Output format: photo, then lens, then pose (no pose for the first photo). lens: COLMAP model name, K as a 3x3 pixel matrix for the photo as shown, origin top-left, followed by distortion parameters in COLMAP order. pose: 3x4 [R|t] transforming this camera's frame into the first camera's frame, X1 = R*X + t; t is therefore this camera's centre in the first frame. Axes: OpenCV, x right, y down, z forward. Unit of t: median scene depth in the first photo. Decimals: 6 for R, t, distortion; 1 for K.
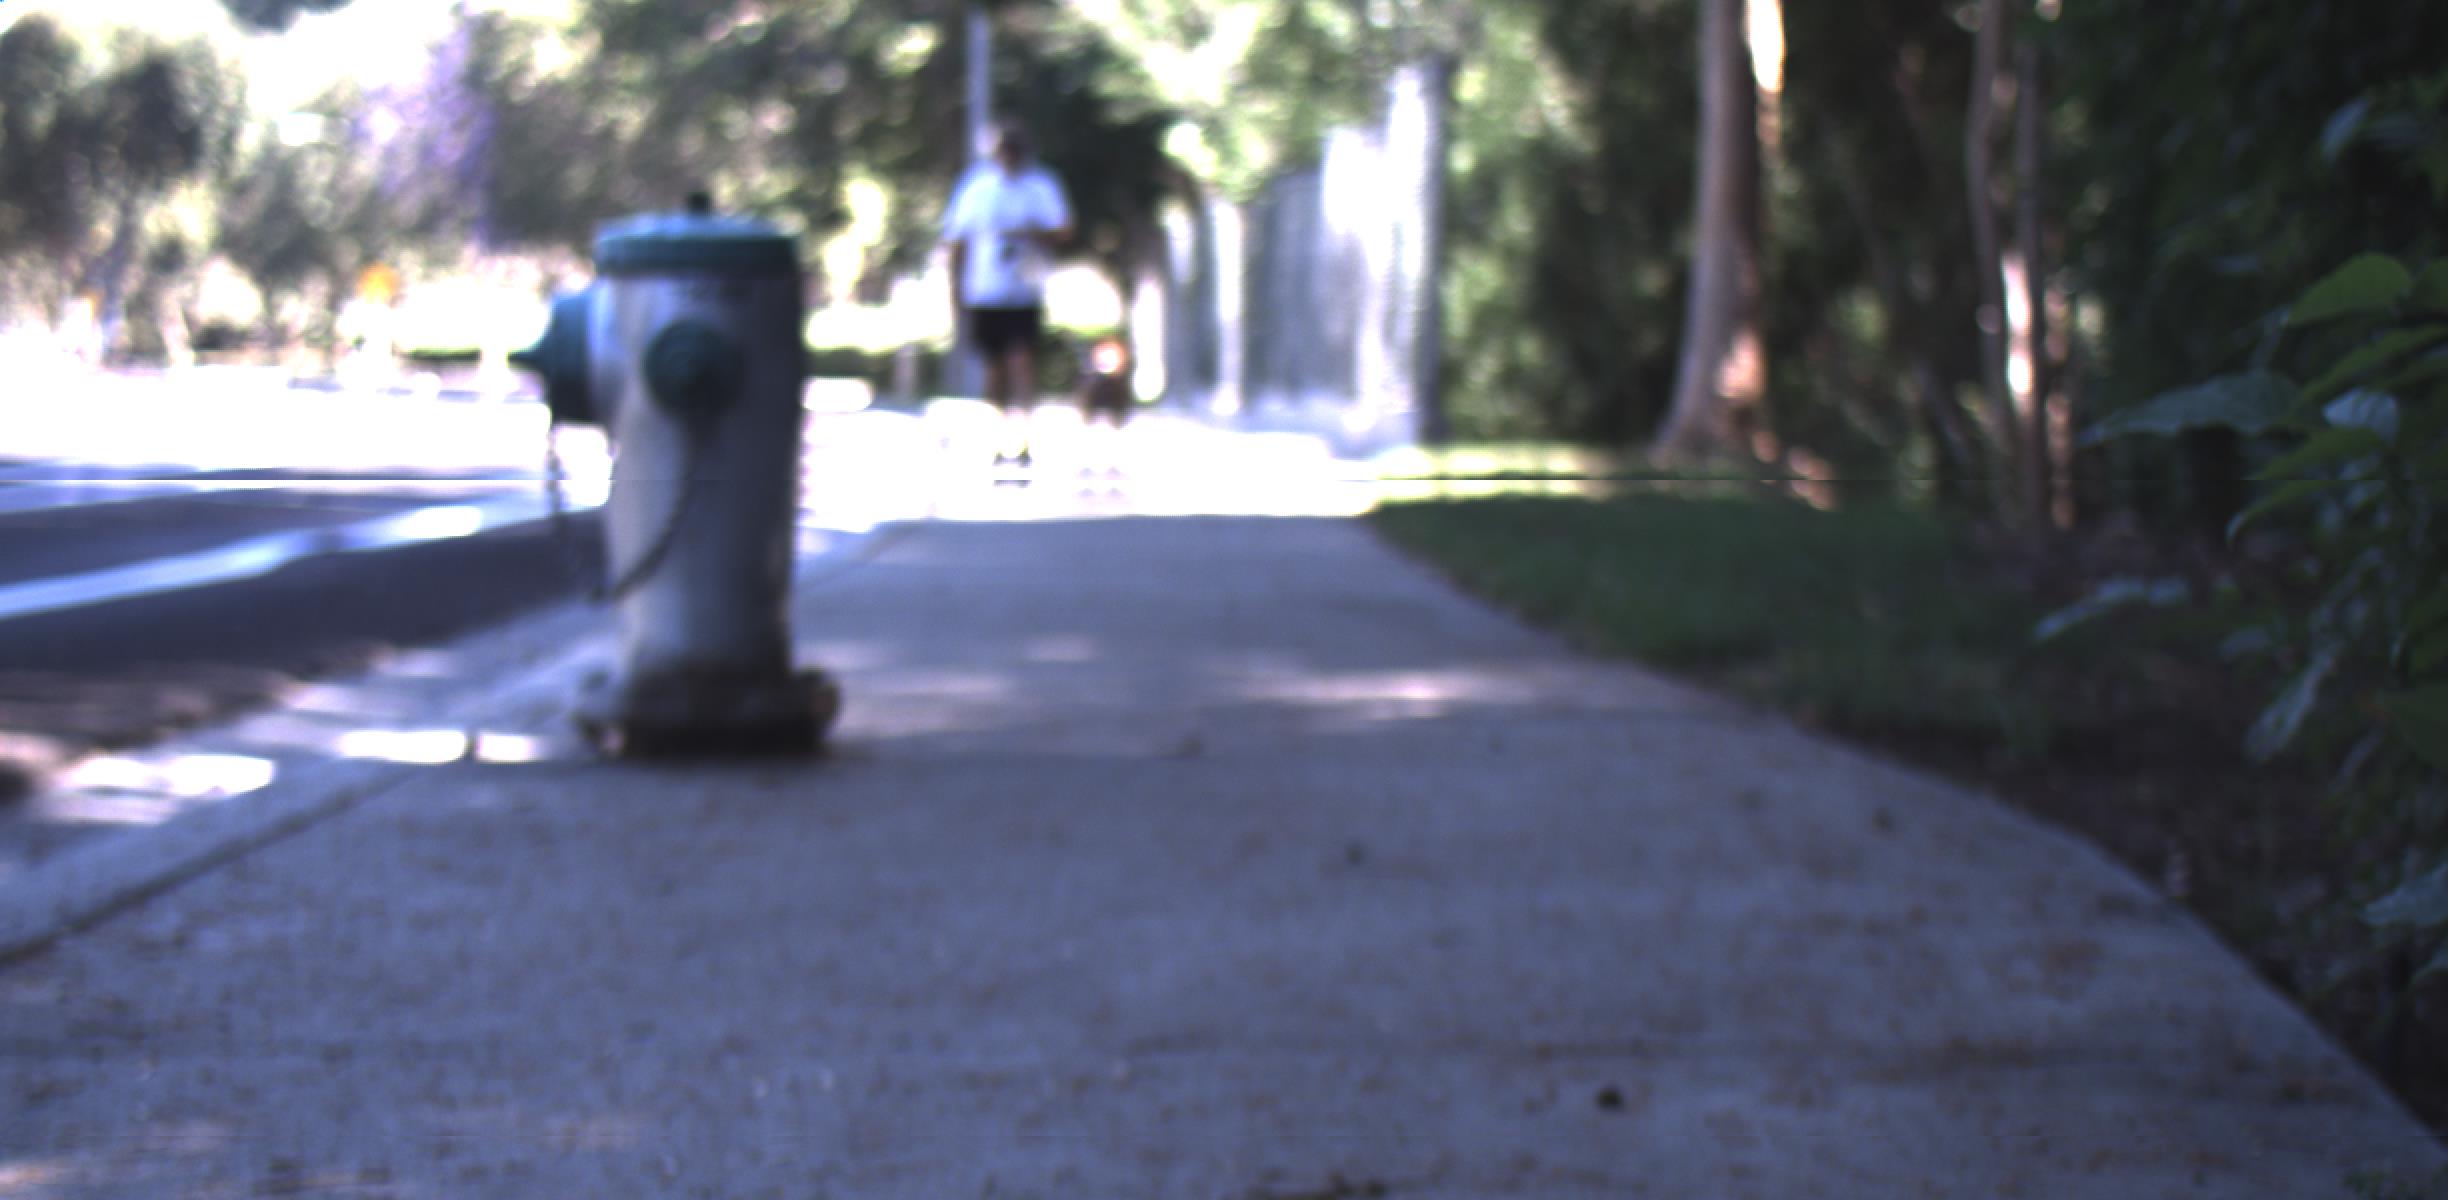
lens RADIAL K [[10168.7, 0, 1187.9], [0, 10168.7, 636.9], [0, 0, 1]] dist [1.312022, 5.835331]
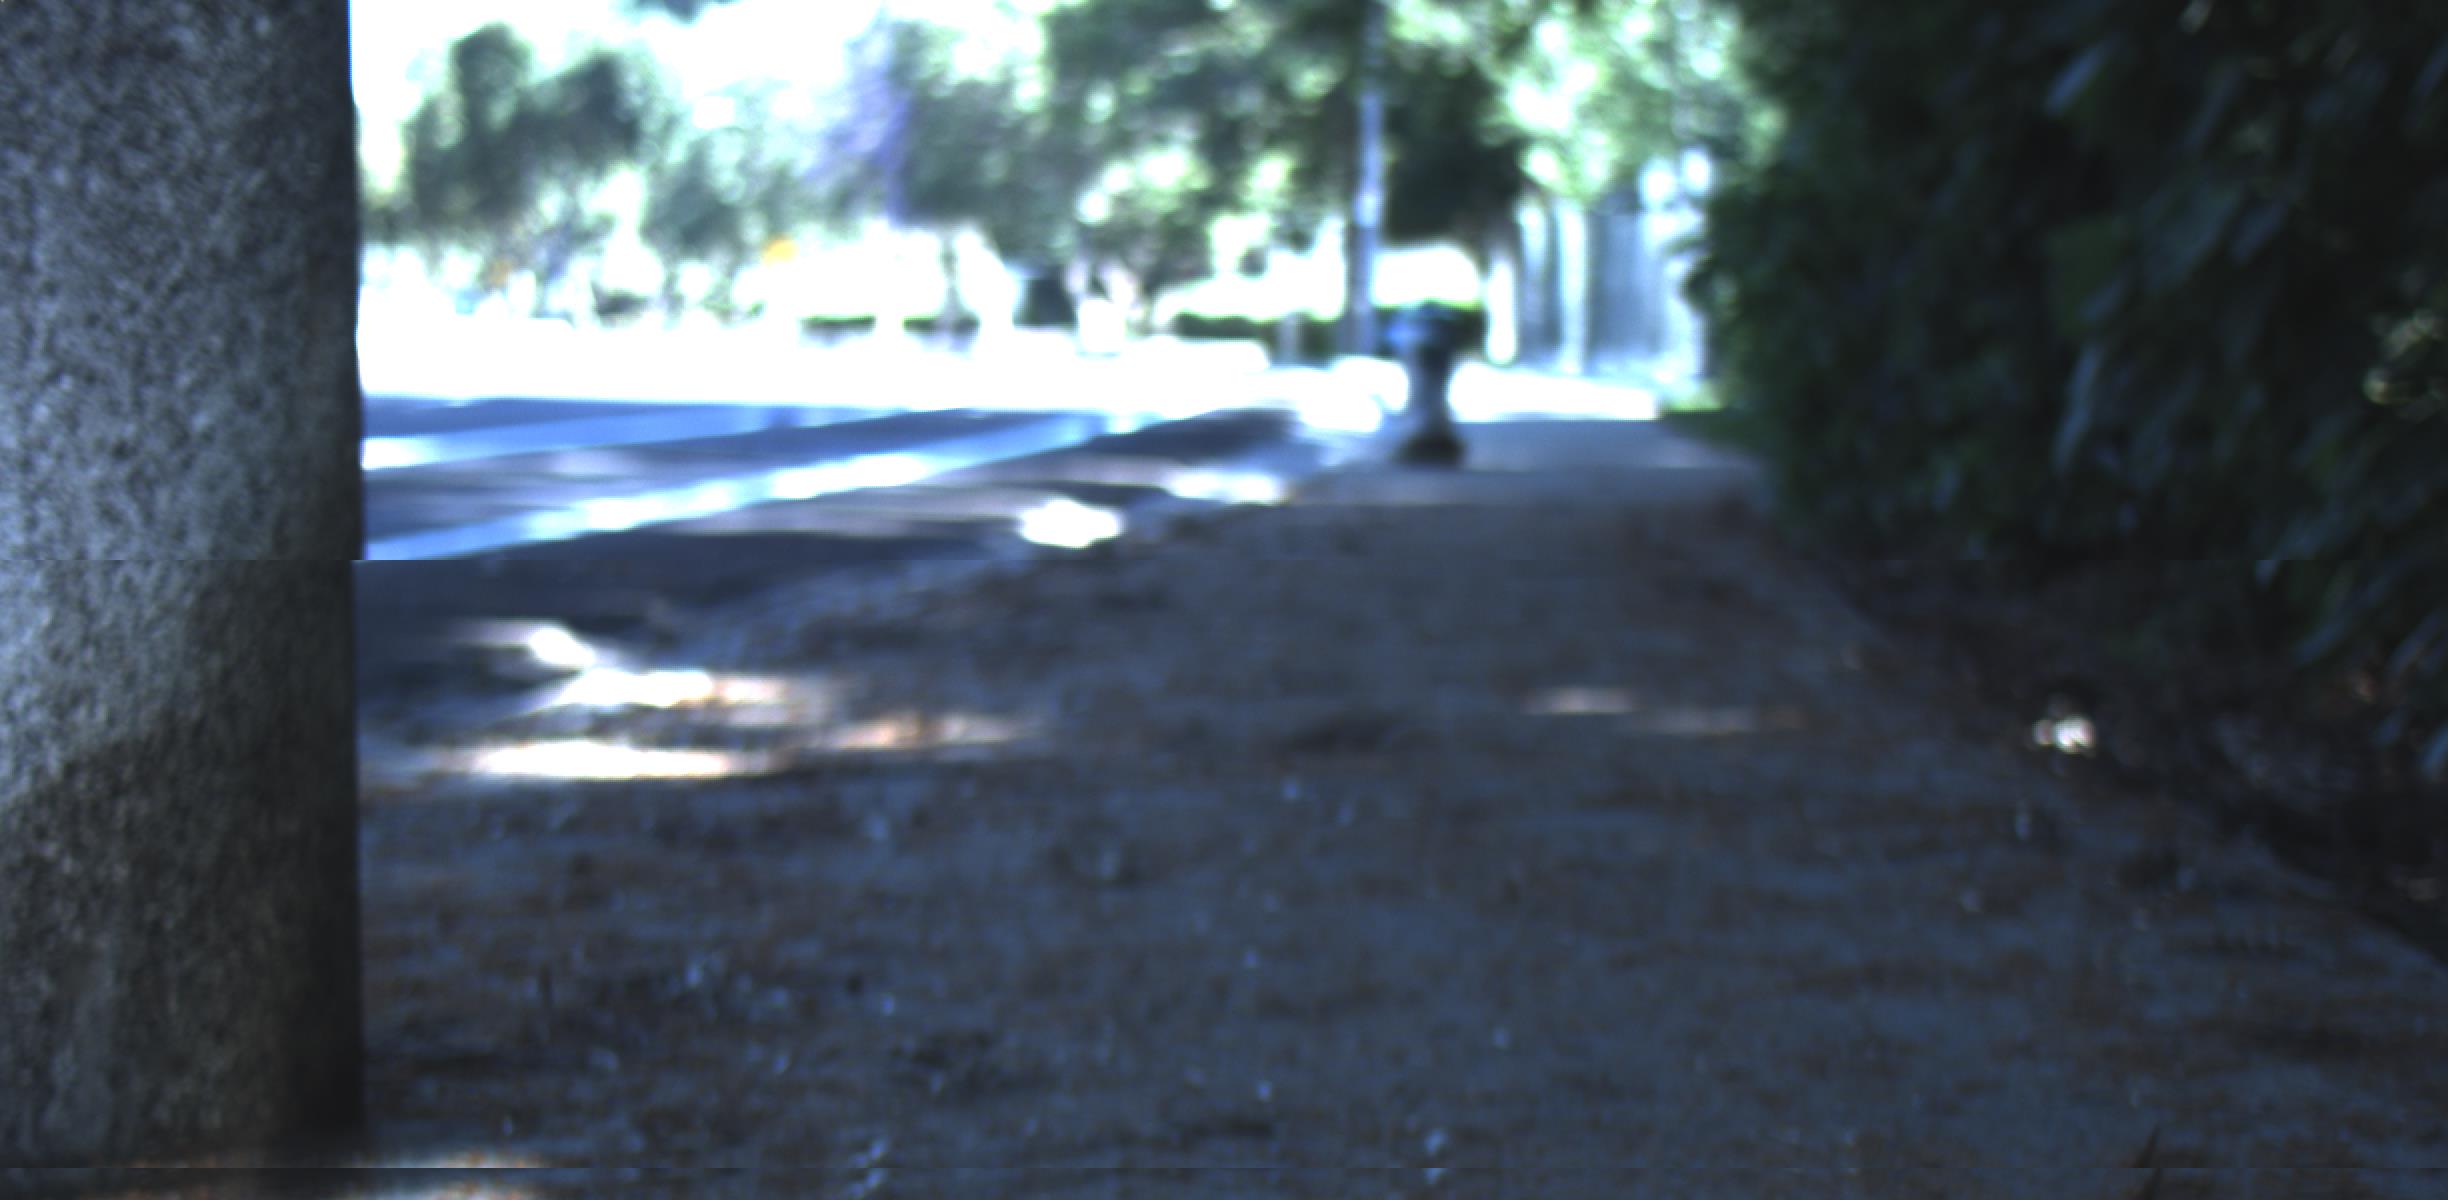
lens RADIAL K [[10176.6, 0, 1225.9], [0, 10176.6, 597.1], [0, 0, 1]] dist [1.012500, -0.139787]
pose [[0.999574, 0.000085, -0.029198, -0.001666], [-0.000088, 1.000000, -0.000103, 0.005209], [0.029198, 0.000105, 0.999574, -0.220244]]
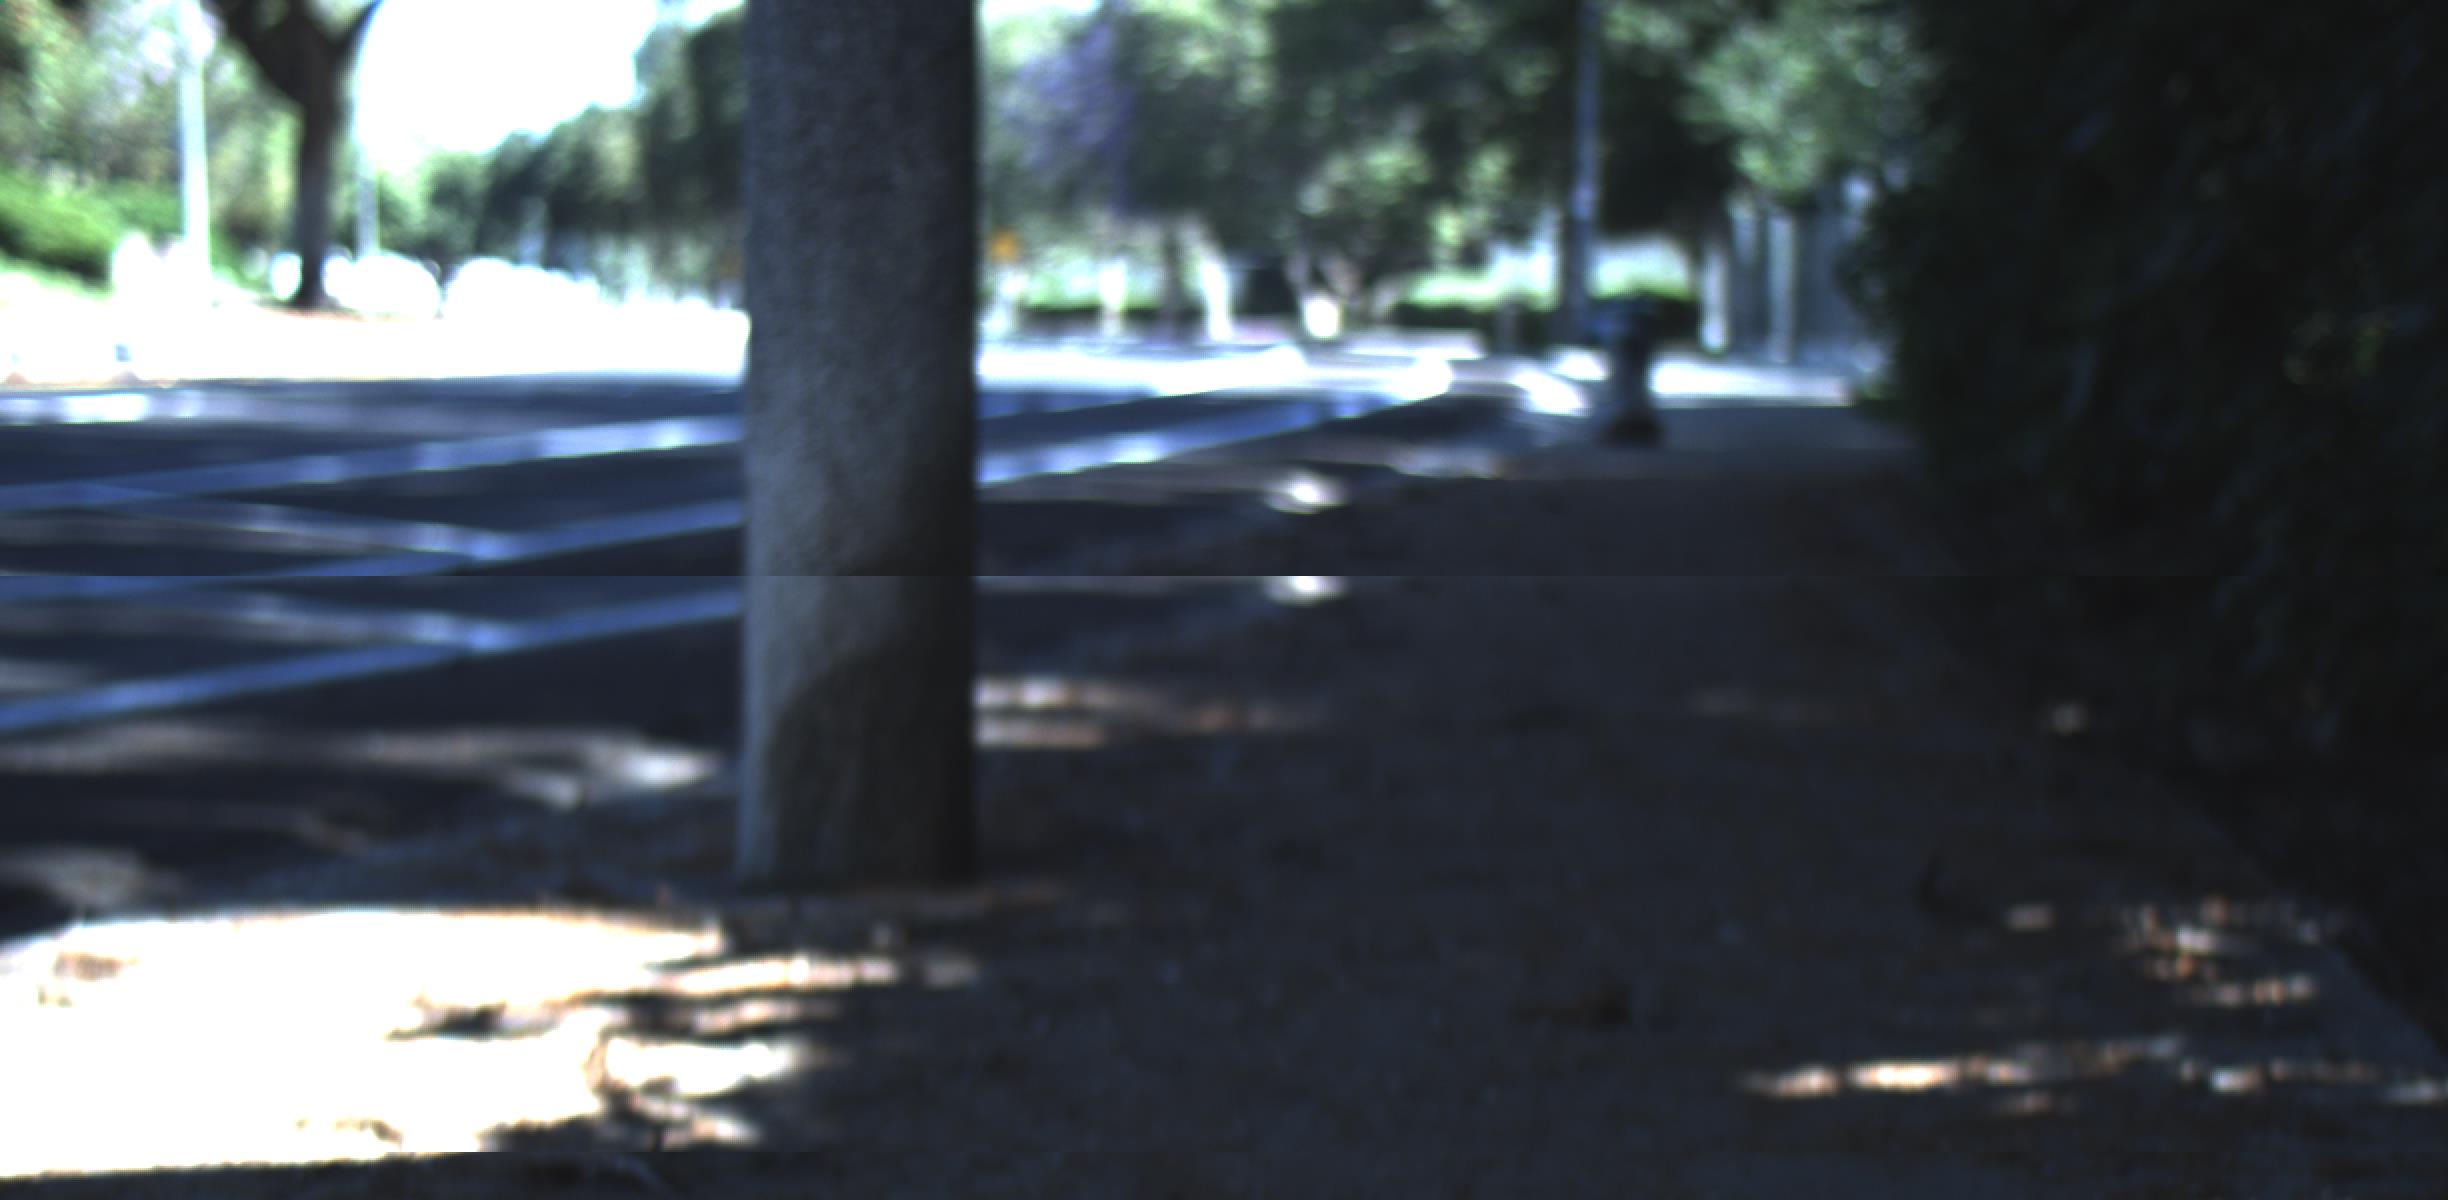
lens RADIAL K [[10145.6, 0, 1226.0], [0, 10145.6, 605.9], [0, 0, 1]] dist [1.169580, 5.293384]
pose [[0.998716, 0.001144, -0.050645, -0.000827], [-0.001051, 0.999998, 0.001864, 0.005903], [0.050647, -0.001809, 0.998715, -0.250434]]
